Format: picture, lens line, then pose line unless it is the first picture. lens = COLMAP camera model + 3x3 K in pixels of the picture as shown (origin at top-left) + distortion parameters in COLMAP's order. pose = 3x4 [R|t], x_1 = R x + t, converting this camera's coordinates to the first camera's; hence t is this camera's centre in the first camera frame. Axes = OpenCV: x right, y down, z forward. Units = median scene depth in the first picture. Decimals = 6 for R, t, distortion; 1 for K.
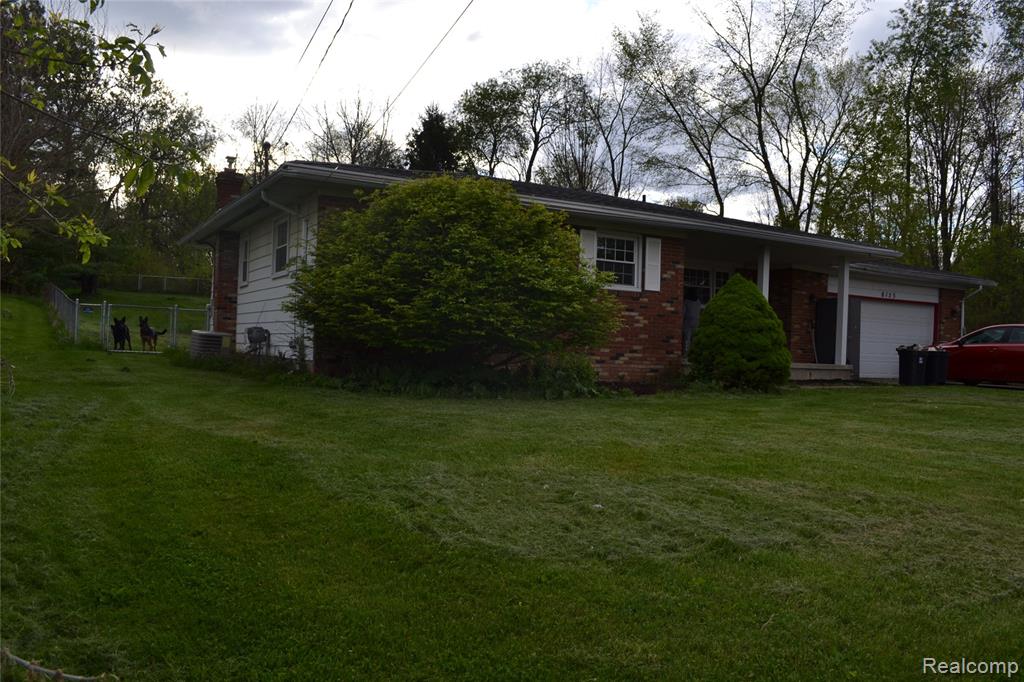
lens RADIAL K [[801.8, 0, 514.4], [0, 801.8, 341.8], [0, 0, 1]] dist [-0.070881, 0.003123]
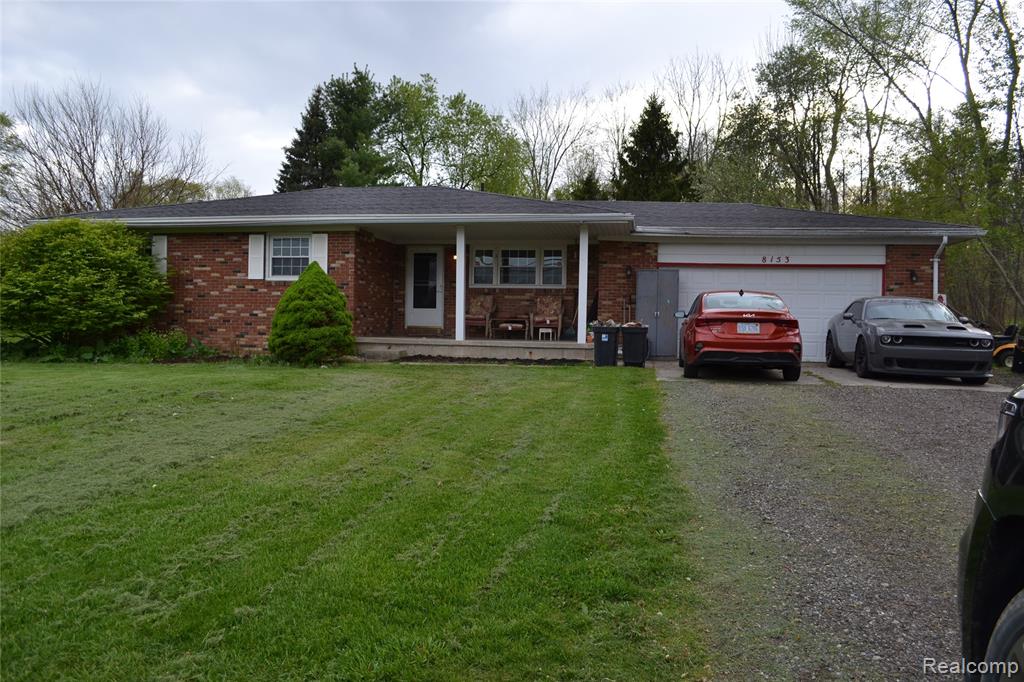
lens RADIAL K [[801.8, 0, 514.4], [0, 801.8, 341.8], [0, 0, 1]] dist [-0.070881, 0.003123]
pose [[0.776758, -0.006676, -0.629764, 0.946201], [0.014220, 0.999875, 0.006938, 0.019653], [0.629638, -0.014345, 0.776756, 0.229855]]
